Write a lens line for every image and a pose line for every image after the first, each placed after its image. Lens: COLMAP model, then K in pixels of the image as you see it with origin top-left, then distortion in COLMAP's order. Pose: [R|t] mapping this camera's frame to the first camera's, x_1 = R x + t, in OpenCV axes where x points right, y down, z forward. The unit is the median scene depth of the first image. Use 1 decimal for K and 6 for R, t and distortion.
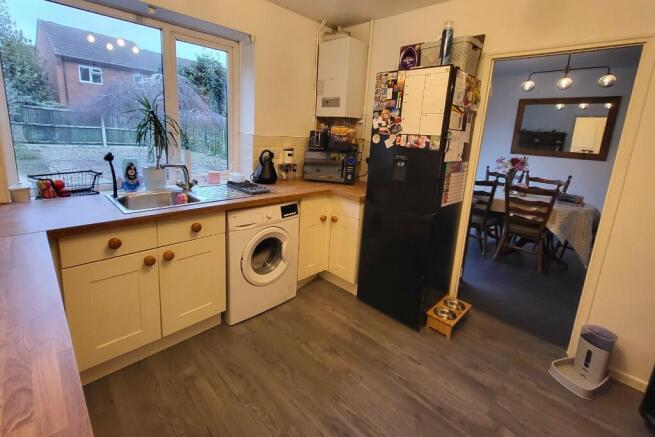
lens RADIAL K [[285.3, 0, 326.3], [0, 285.3, 186.1], [0, 0, 1]] dist [0.000373, 0.000029]
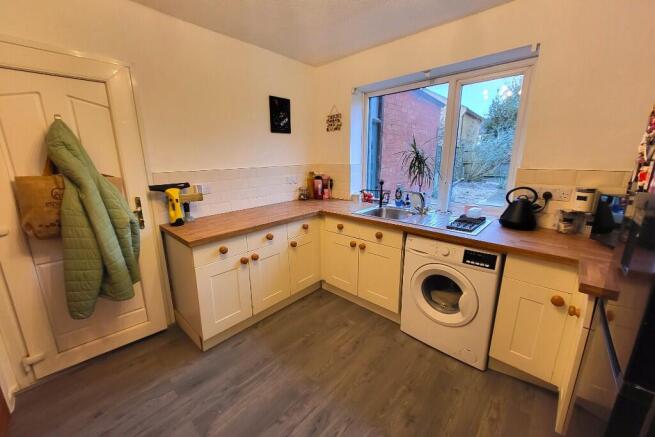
lens RADIAL K [[254.6, 0, 327.5], [0, 254.6, 218.5], [0, 0, 1]] dist [0.000209, -0.000032]
pose [[0.028325, 0.175126, -0.984139, 0.649595], [-0.183637, 0.968689, 0.167091, -0.081948], [0.982586, 0.175992, 0.059598, 0.596227]]
